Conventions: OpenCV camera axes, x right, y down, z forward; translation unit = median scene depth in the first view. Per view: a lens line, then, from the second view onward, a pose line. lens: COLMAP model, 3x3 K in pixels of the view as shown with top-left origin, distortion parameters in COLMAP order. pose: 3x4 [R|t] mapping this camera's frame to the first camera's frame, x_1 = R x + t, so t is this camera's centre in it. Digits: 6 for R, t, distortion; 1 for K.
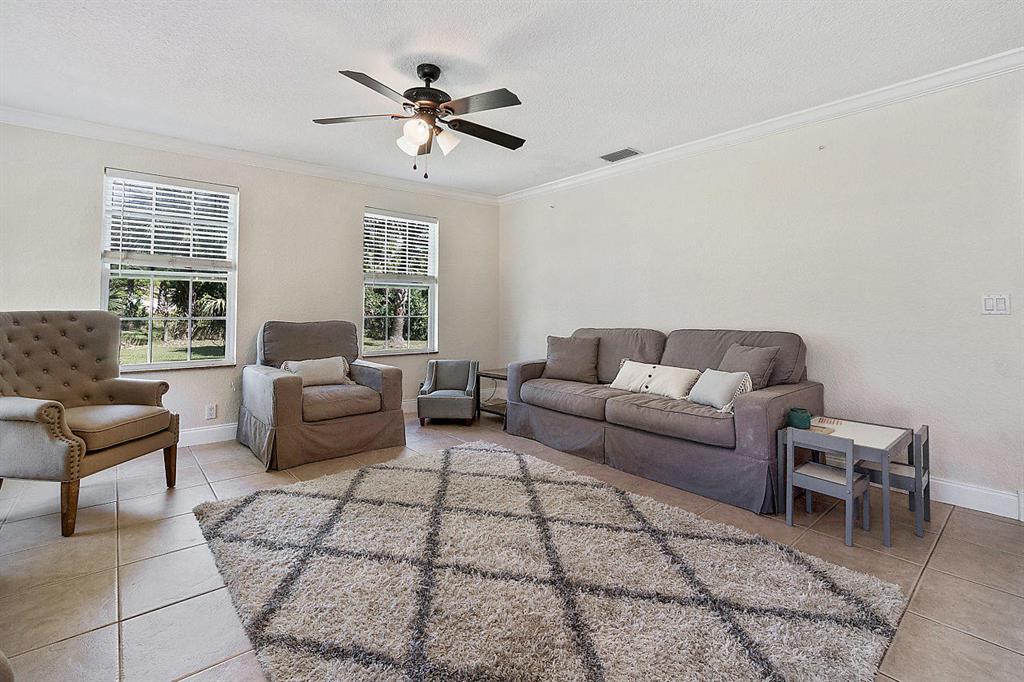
lens RADIAL K [[463.5, 0, 502.8], [0, 463.5, 294.5], [0, 0, 1]] dist [0.000914, 0.000081]
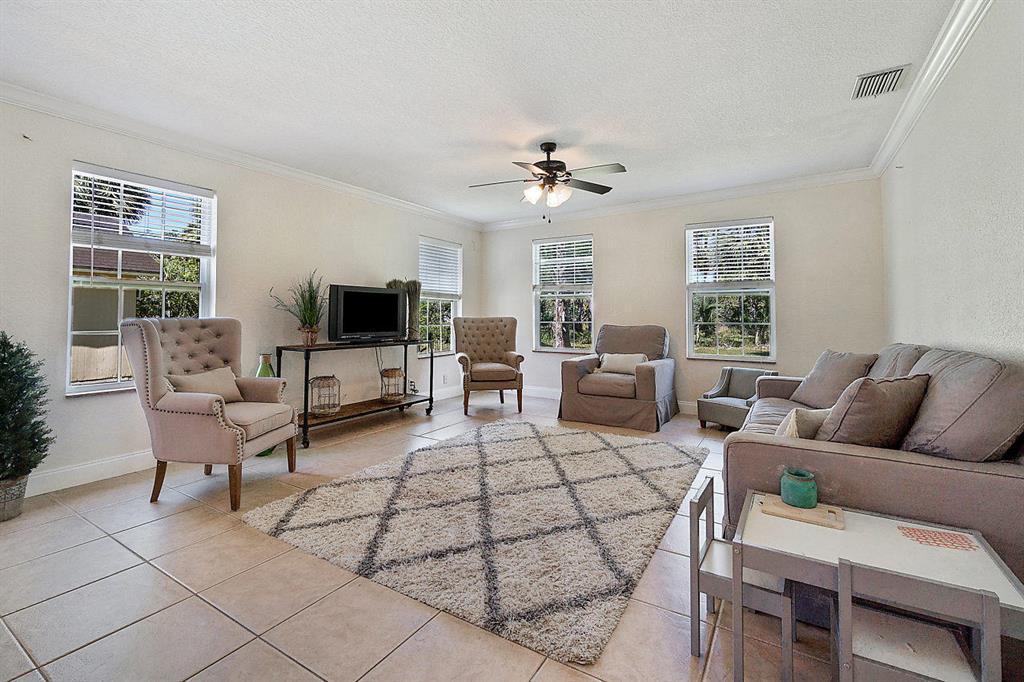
lens RADIAL K [[454.7, 0, 508.9], [0, 454.7, 309.5], [0, 0, 1]] dist [-0.002764, -0.000134]
pose [[0.305344, -0.016124, -0.952106, 0.868668], [0.029494, 0.999537, -0.007469, 0.015260], [0.951785, -0.025801, 0.305678, 0.351080]]
